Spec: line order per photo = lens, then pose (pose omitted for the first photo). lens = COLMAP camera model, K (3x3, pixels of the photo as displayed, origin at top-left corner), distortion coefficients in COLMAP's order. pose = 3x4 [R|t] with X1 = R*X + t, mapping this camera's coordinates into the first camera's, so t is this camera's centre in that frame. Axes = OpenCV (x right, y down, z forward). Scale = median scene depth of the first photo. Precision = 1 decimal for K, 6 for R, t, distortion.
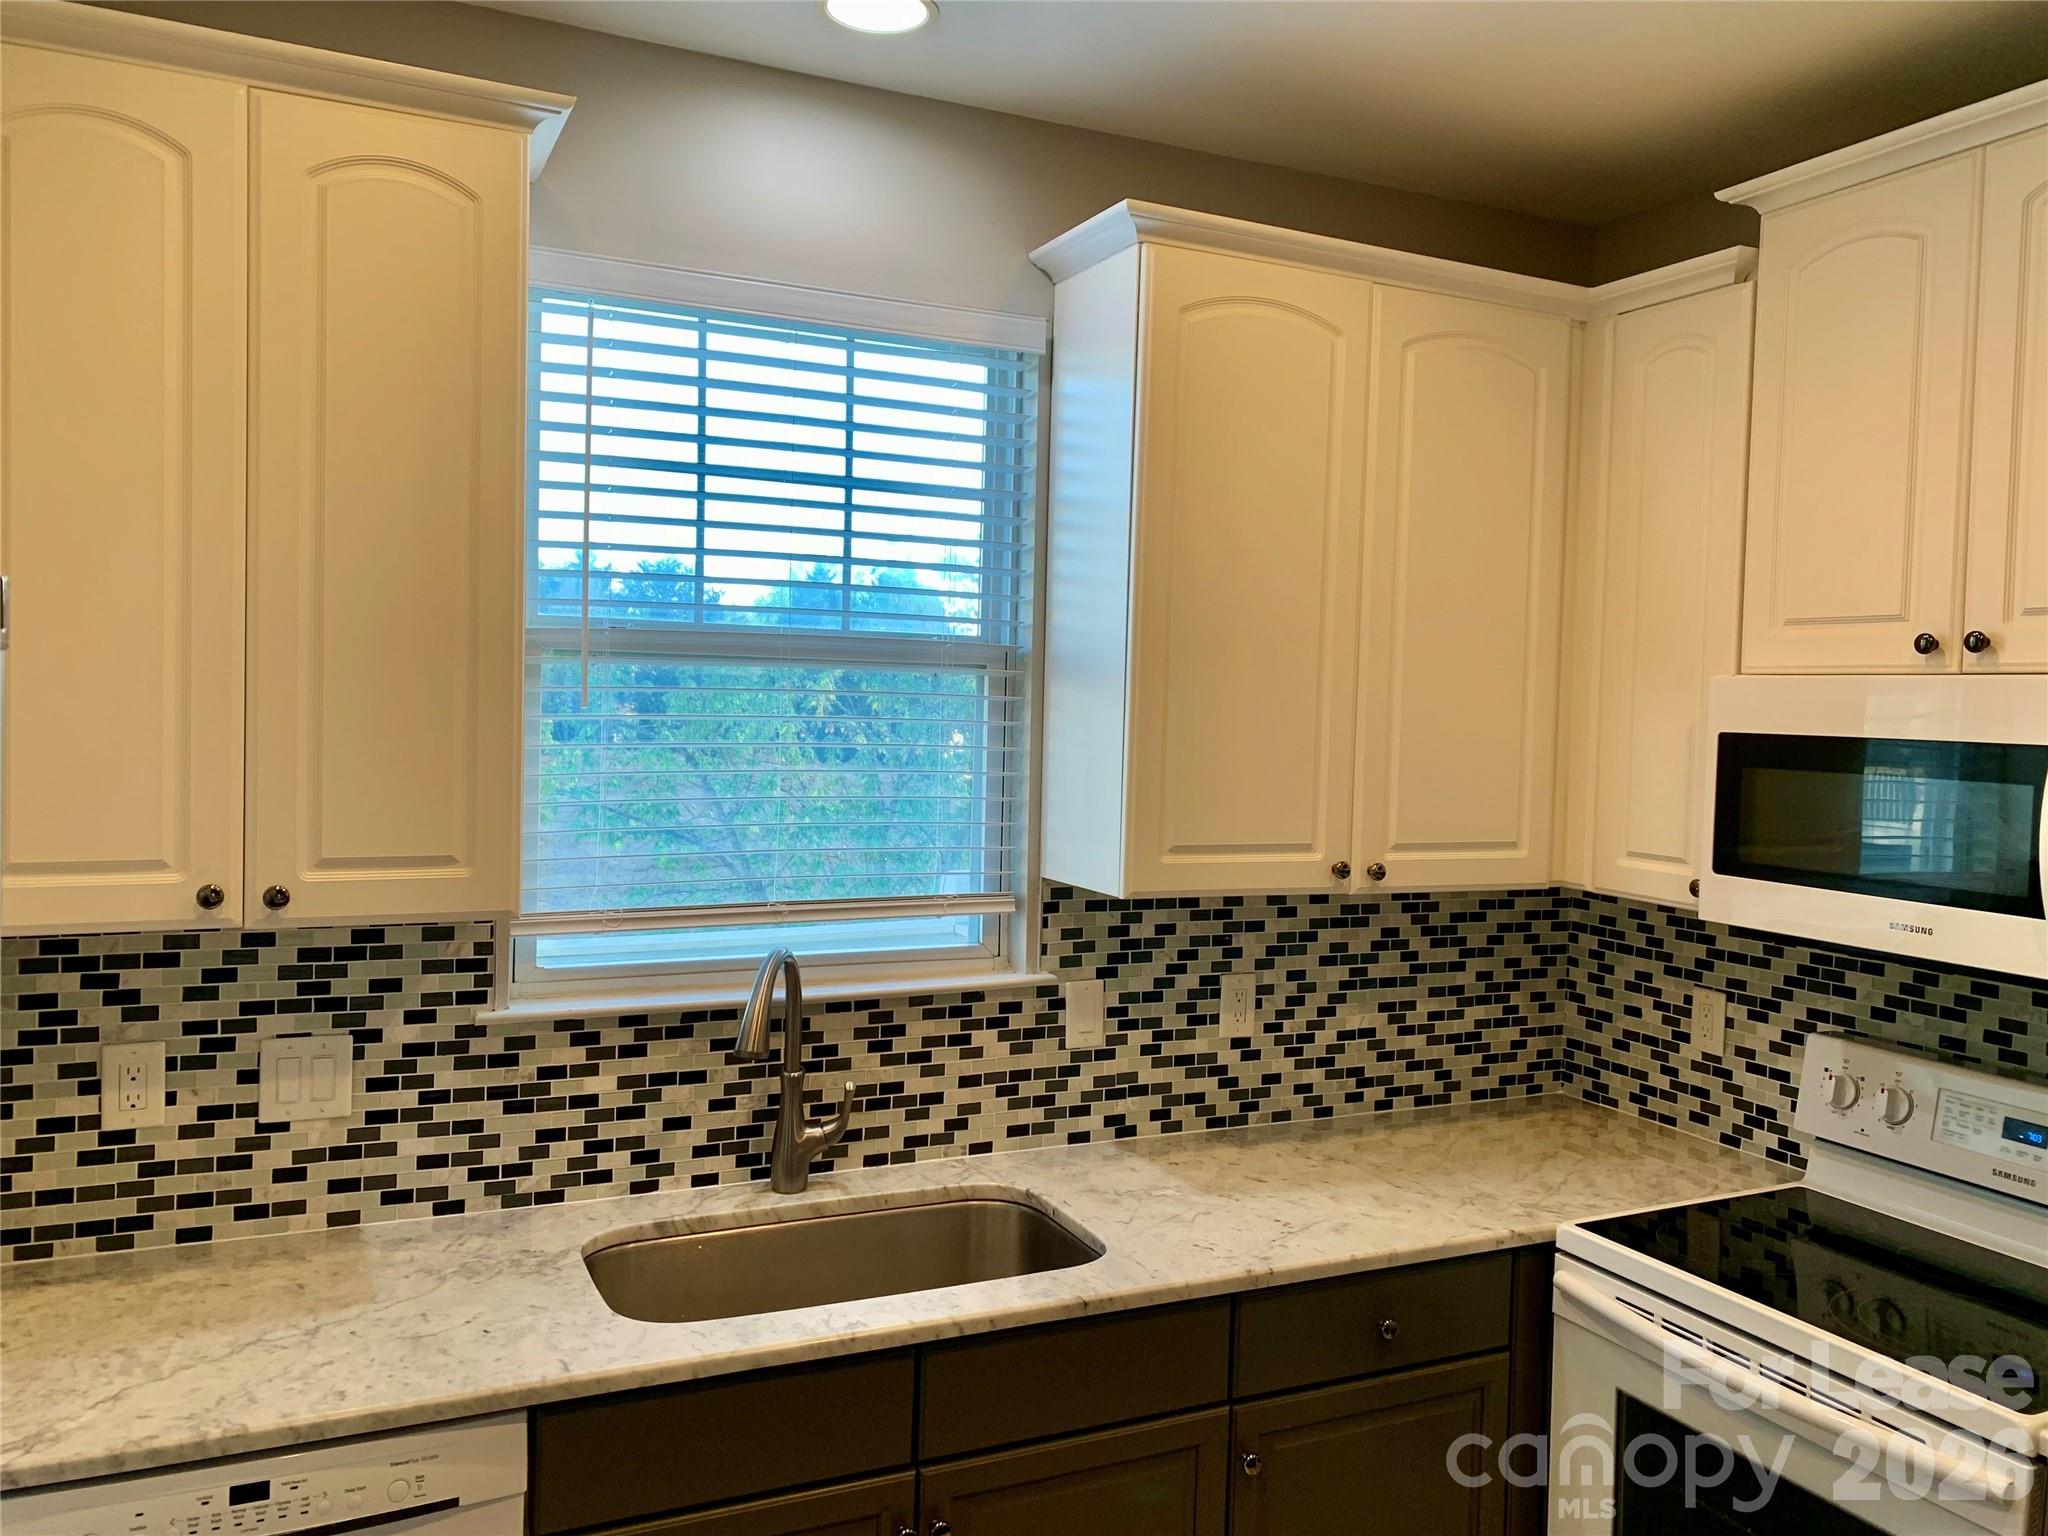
lens RADIAL K [[1592.3, 0, 1010.1], [0, 1592.3, 762.9], [0, 0, 1]] dist [0.098654, -0.079624]
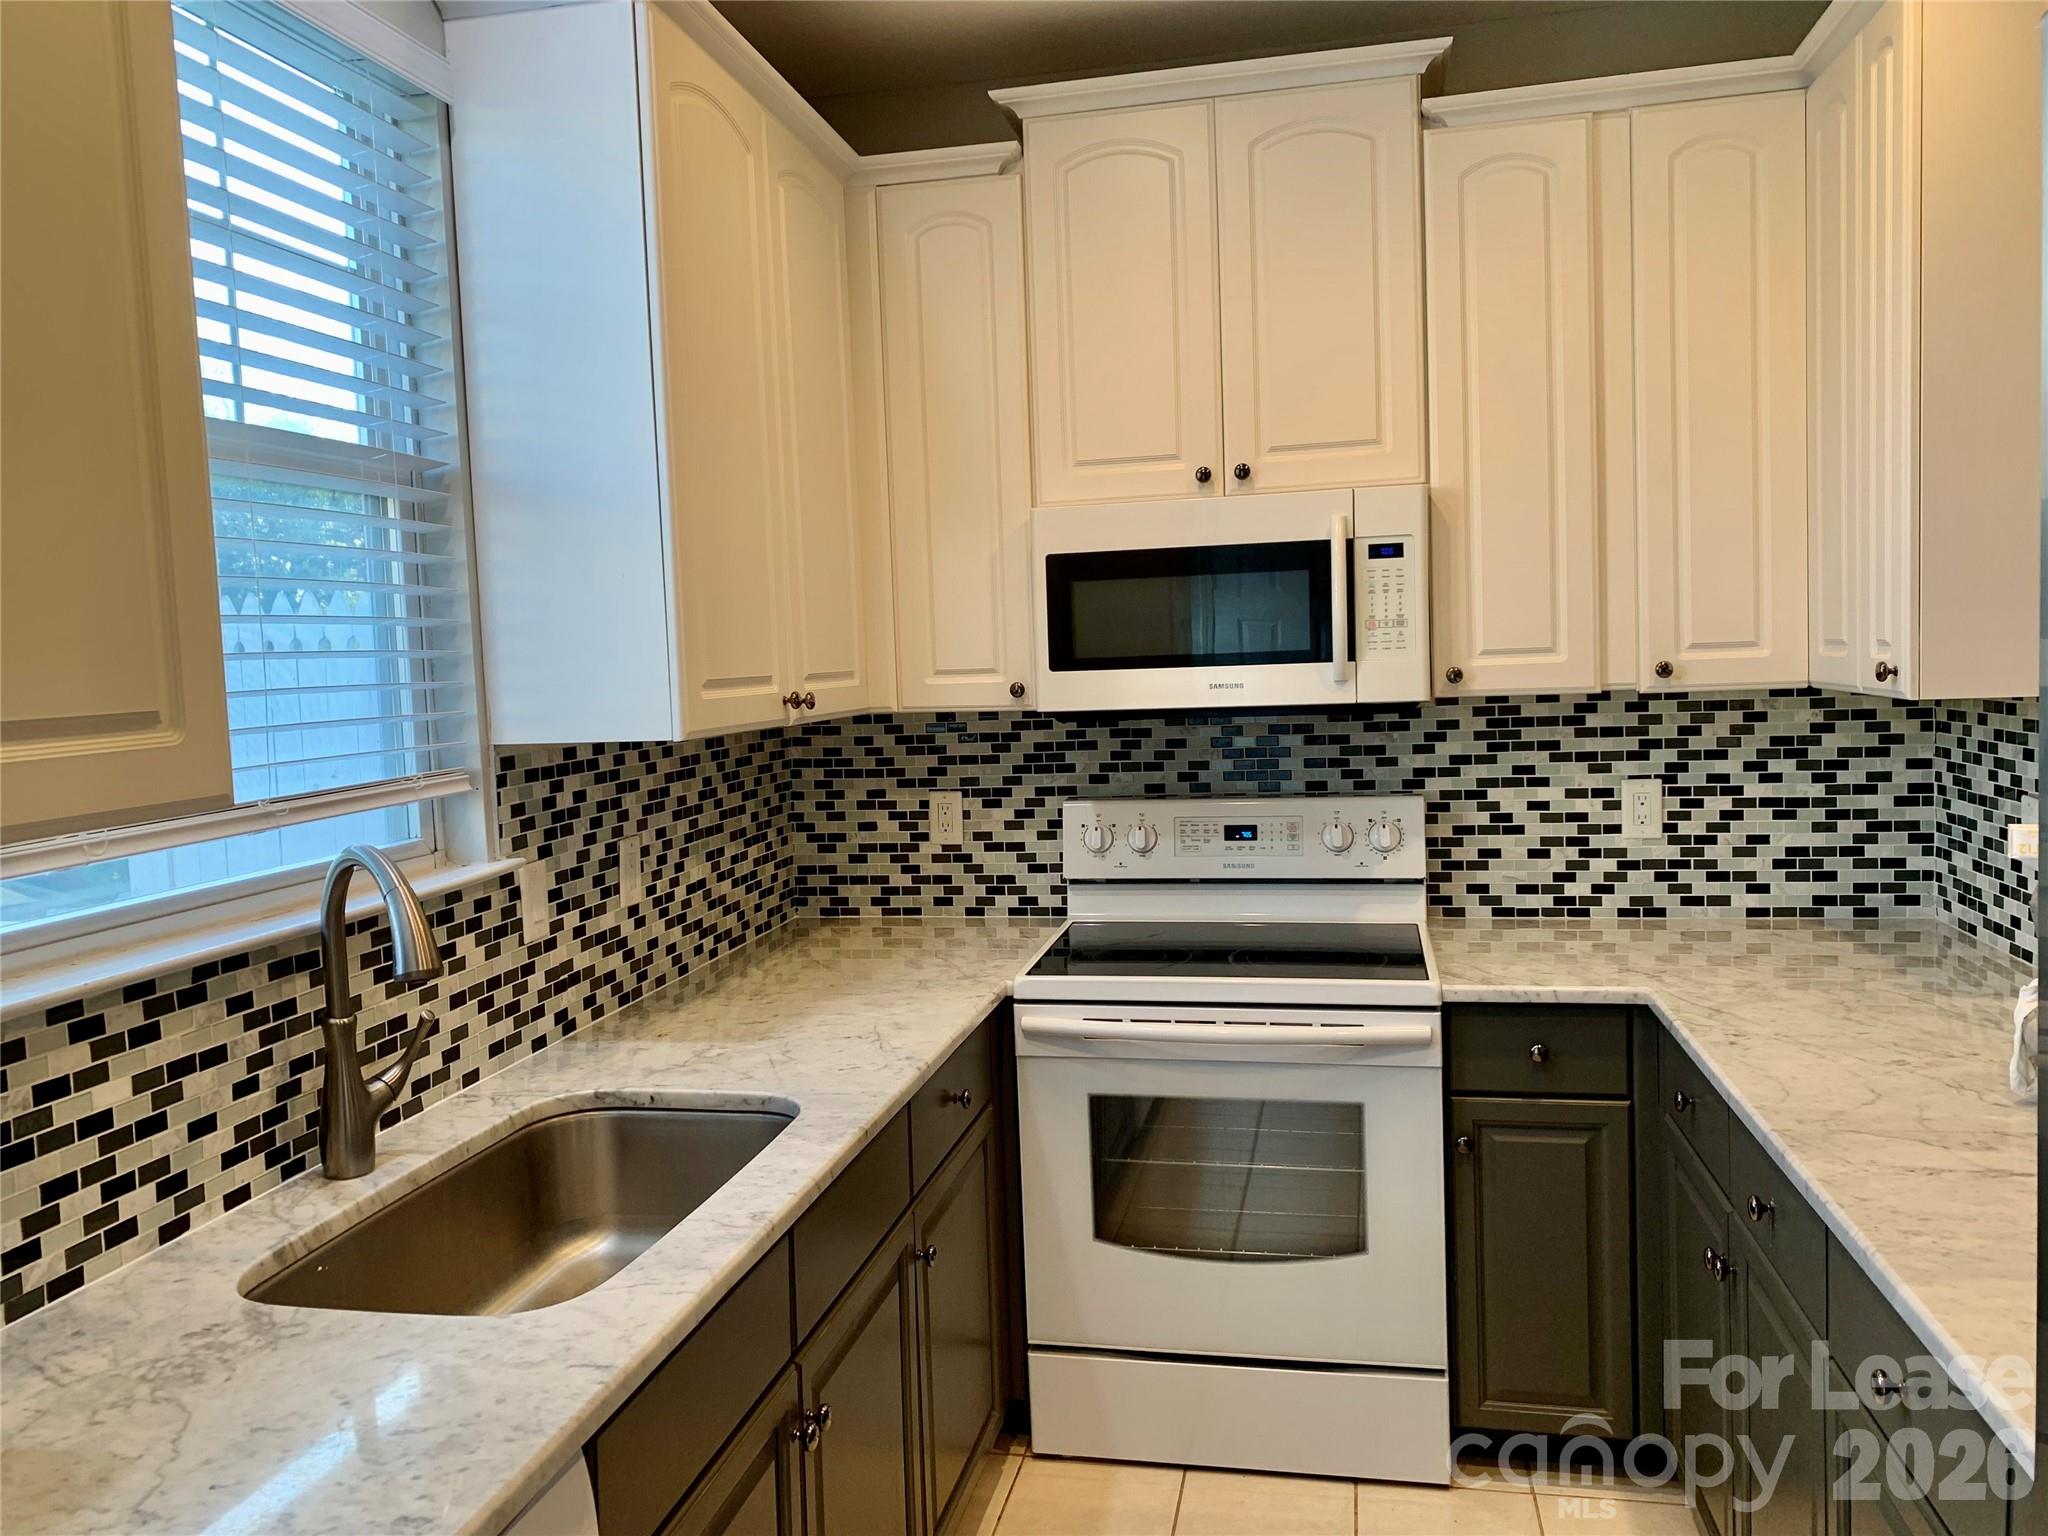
lens RADIAL K [[1592.3, 0, 1010.1], [0, 1592.3, 762.9], [0, 0, 1]] dist [0.098654, -0.079624]
pose [[0.611960, -0.109186, 0.783316, -0.470322], [0.086241, 0.993731, 0.071140, 0.043323], [-0.786173, 0.024020, 0.617540, 0.258814]]
